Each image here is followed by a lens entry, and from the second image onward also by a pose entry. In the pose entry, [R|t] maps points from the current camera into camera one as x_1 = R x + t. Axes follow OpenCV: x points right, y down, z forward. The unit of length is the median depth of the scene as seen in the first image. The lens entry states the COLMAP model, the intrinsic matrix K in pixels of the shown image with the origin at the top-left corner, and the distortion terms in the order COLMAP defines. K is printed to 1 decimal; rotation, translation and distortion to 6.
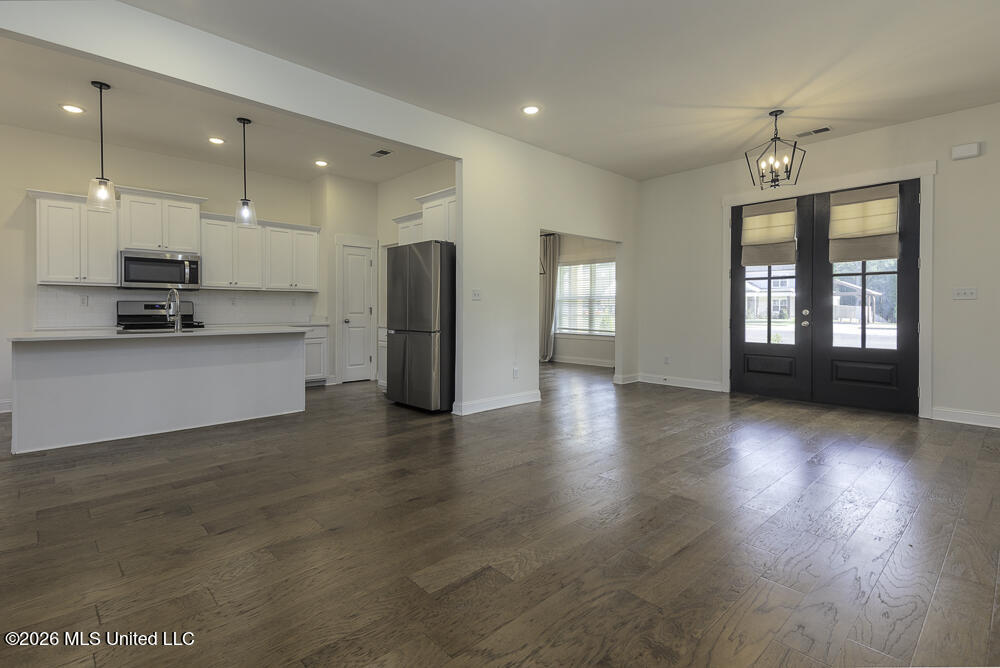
lens RADIAL K [[476.2, 0, 489.6], [0, 476.2, 310.6], [0, 0, 1]] dist [0.054700, -0.022651]
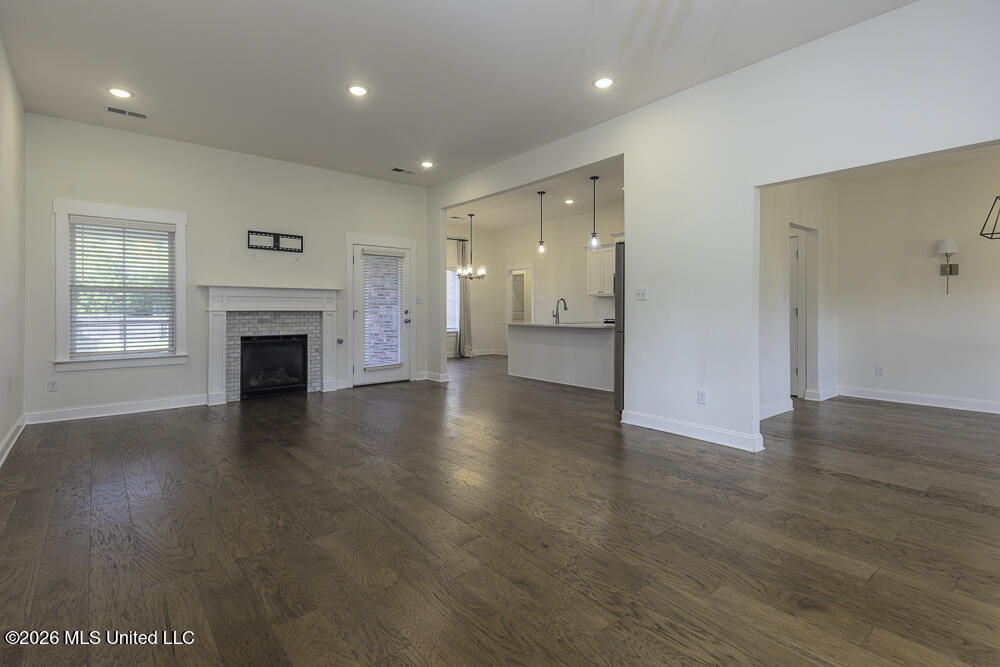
lens RADIAL K [[476.2, 0, 498.5], [0, 476.2, 306.7], [0, 0, 1]] dist [0.054700, -0.022651]
pose [[-0.073467, -0.009117, -0.997256, 0.760795], [-0.003218, 0.999955, -0.008904, -0.000454], [0.997292, 0.002555, -0.073493, 0.691919]]
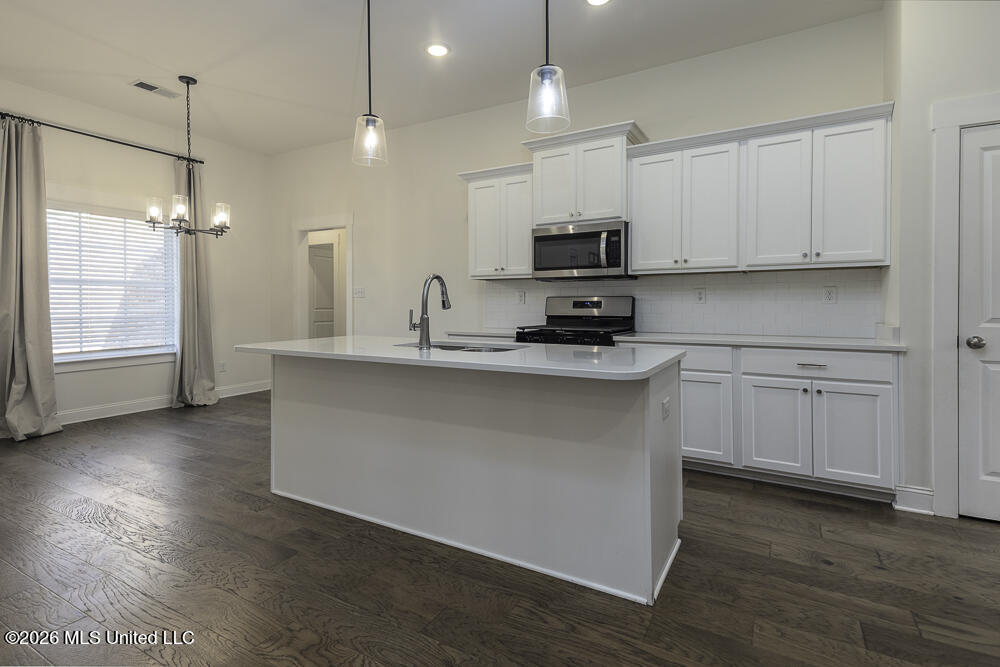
lens RADIAL K [[476.2, 0, 501.5], [0, 476.2, 306.7], [0, 0, 1]] dist [0.054700, -0.022651]
pose [[0.299357, 0.001149, -0.954140, -0.076517], [-0.001630, 0.999998, 0.000693, -0.005166], [0.954140, 0.001348, 0.299358, 0.695136]]
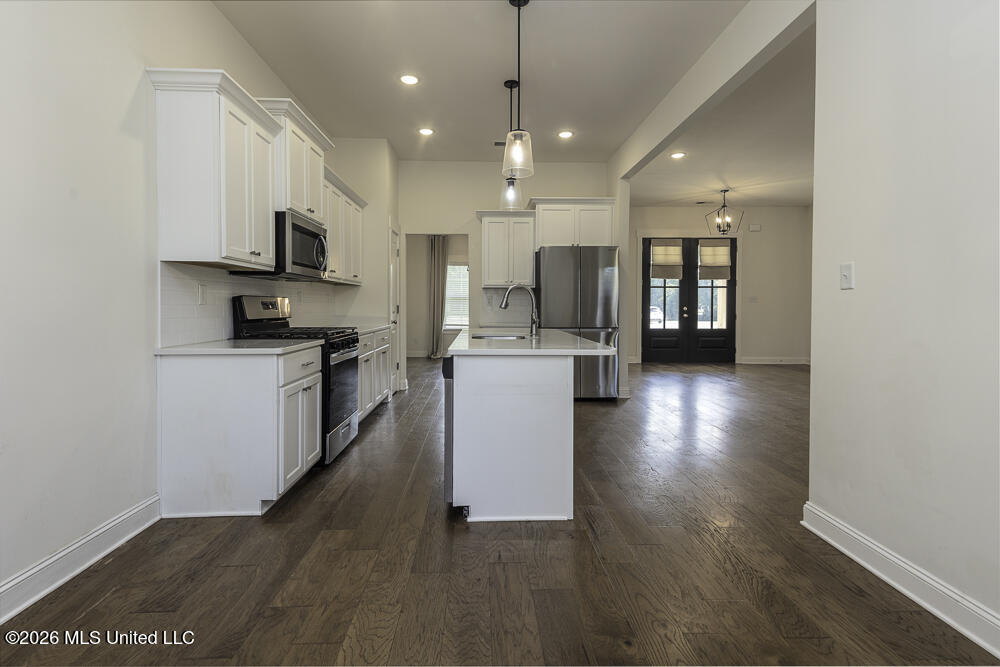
lens RADIAL K [[476.2, 0, 500.8], [0, 476.2, 315.7], [0, 0, 1]] dist [0.054700, -0.022651]
pose [[0.660191, -0.014807, 0.750951, -0.970915], [0.004047, 0.999861, 0.016157, -0.001693], [-0.751086, -0.007627, 0.660160, 0.387186]]
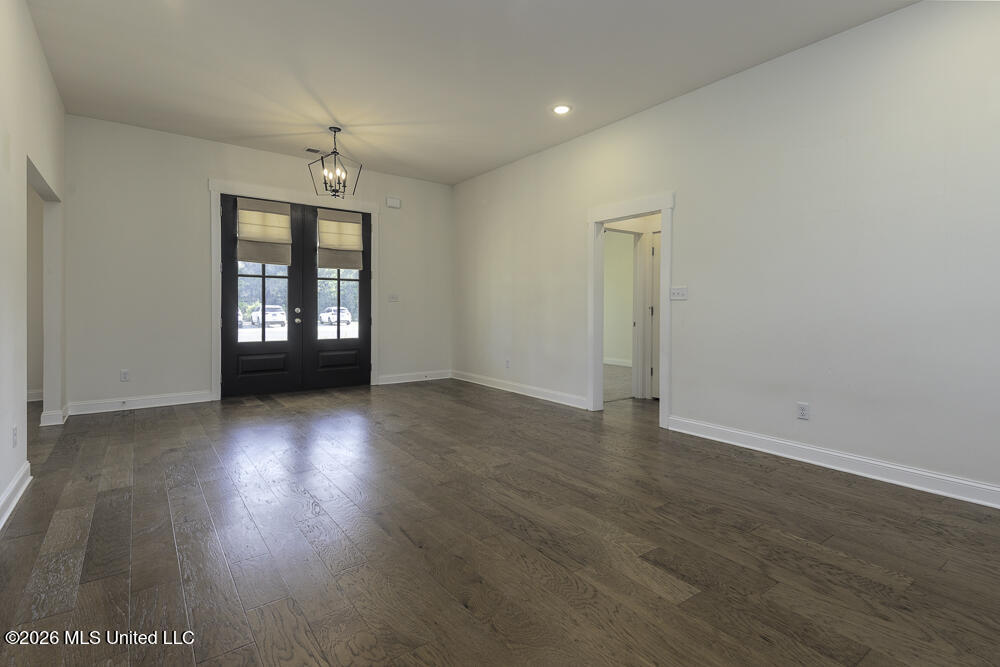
lens RADIAL K [[476.2, 0, 501.9], [0, 476.2, 312.9], [0, 0, 1]] dist [0.054700, -0.022651]
pose [[0.110941, -0.011369, 0.993762, -0.372810], [-0.001096, 0.999933, 0.011562, -0.003838], [-0.993826, -0.002372, 0.110921, 0.411948]]
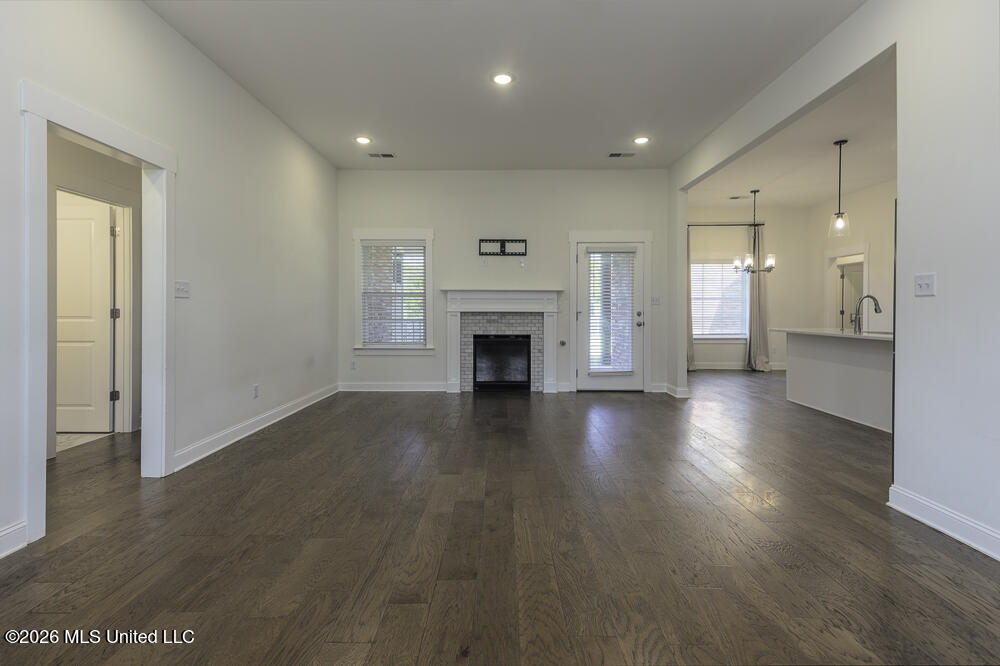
lens RADIAL K [[476.2, 0, 494.7], [0, 476.2, 313.0], [0, 0, 1]] dist [0.054700, -0.022651]
pose [[-0.701663, -0.000600, -0.712508, 0.555991], [-0.007261, 0.999954, 0.006309, -0.003457], [0.712472, 0.009601, -0.701635, 0.898328]]
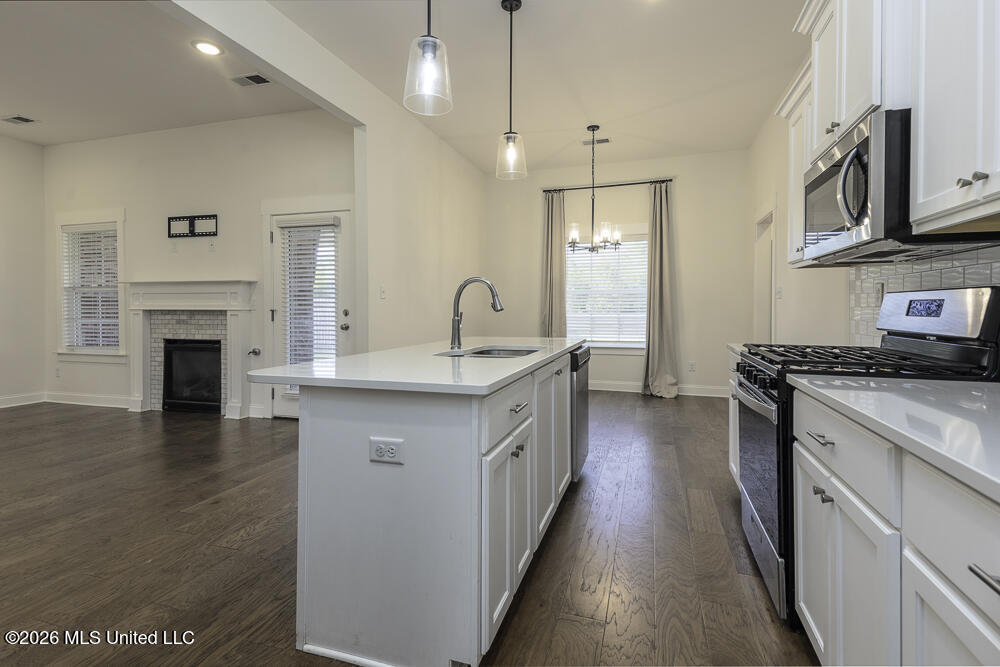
lens RADIAL K [[476.2, 0, 488.9], [0, 476.2, 316.6], [0, 0, 1]] dist [0.054700, -0.022651]
pose [[-0.880715, 0.005587, -0.473614, -0.302973], [-0.004494, 0.999787, 0.020150, -0.007193], [0.473625, 0.019874, -0.880502, 1.154378]]
